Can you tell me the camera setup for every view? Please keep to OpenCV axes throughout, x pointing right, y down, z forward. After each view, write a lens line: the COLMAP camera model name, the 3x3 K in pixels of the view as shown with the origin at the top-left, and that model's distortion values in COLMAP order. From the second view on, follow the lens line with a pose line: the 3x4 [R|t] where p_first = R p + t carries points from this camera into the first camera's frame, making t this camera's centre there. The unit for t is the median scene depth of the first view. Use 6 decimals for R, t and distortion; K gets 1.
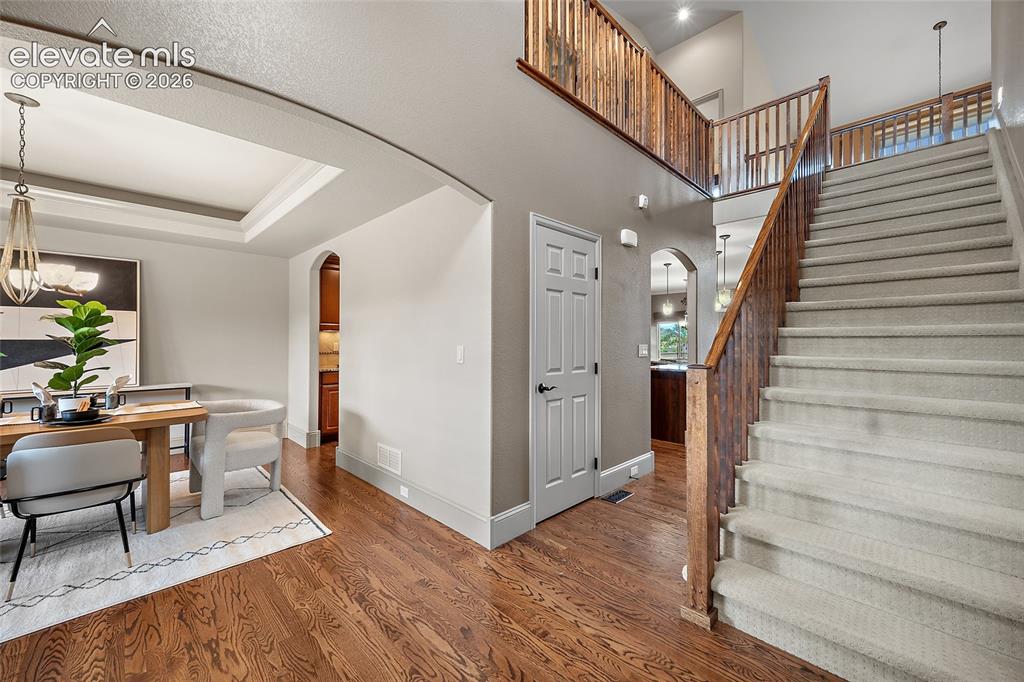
lens RADIAL K [[401.7, 0, 514.9], [0, 401.7, 337.9], [0, 0, 1]] dist [-0.014828, 0.004453]
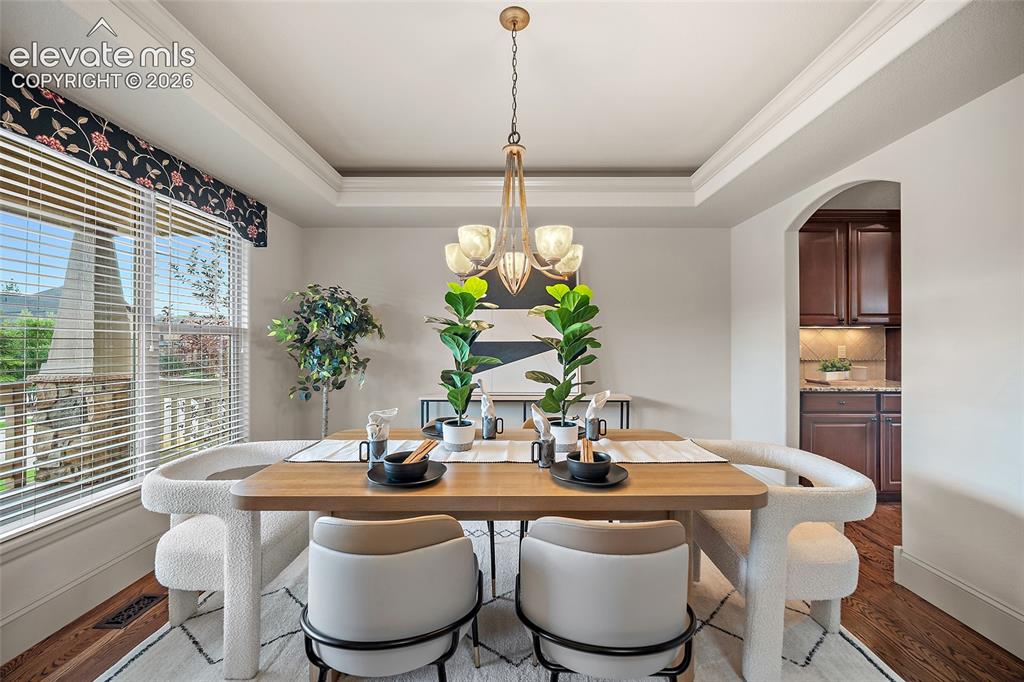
lens RADIAL K [[401.7, 0, 514.9], [0, 401.7, 337.9], [0, 0, 1]] dist [-0.014828, 0.004453]
pose [[0.705581, -0.009052, -0.708571, -0.668124], [0.006083, 0.999959, -0.006717, 0.002323], [0.708603, 0.000429, 0.705608, 0.441276]]
